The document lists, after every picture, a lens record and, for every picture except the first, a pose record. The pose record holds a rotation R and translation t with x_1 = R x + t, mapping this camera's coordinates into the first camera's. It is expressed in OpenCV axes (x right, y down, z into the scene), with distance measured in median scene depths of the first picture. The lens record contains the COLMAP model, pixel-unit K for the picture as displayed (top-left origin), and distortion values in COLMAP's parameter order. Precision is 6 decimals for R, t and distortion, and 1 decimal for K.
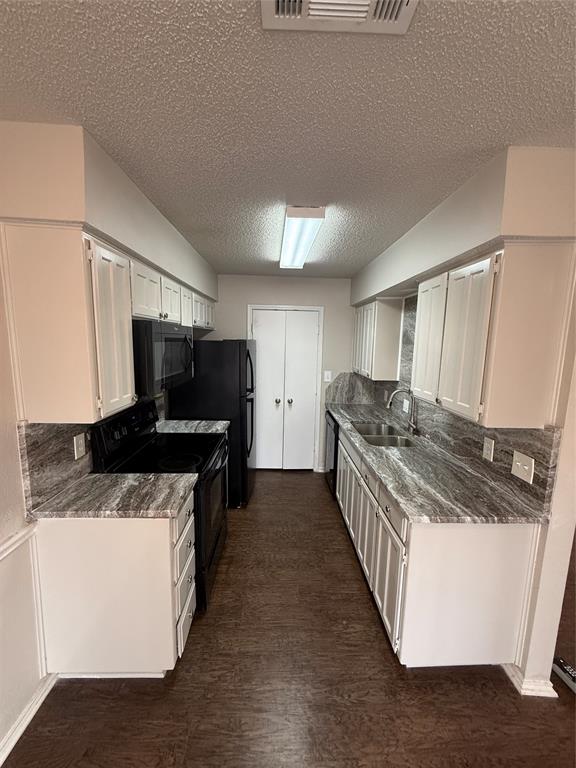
lens RADIAL K [[306.5, 0, 287.3], [0, 306.5, 382.7], [0, 0, 1]] dist [0.002072, 0.000334]
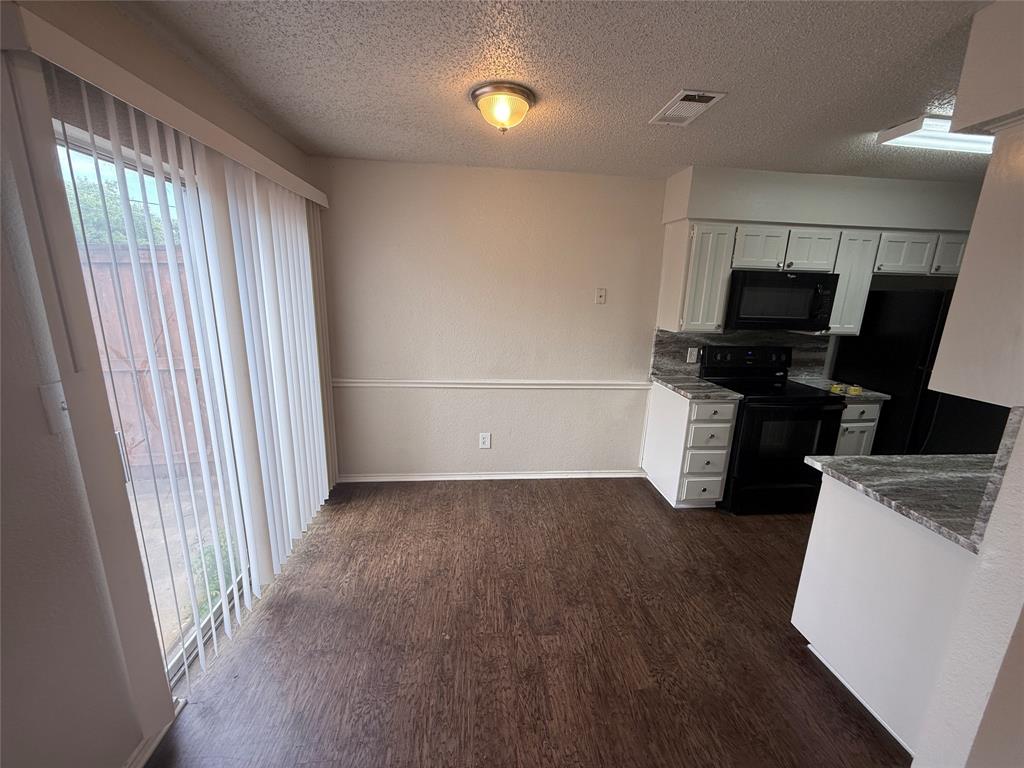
lens RADIAL K [[408.6, 0, 512.2], [0, 408.6, 384.6], [0, 0, 1]] dist [0.002072, 0.000334]
pose [[0.064561, 0.210763, -0.975403, 1.429202], [-0.163370, 0.966487, 0.198023, 0.095012], [0.984450, 0.146567, 0.096830, -0.088952]]
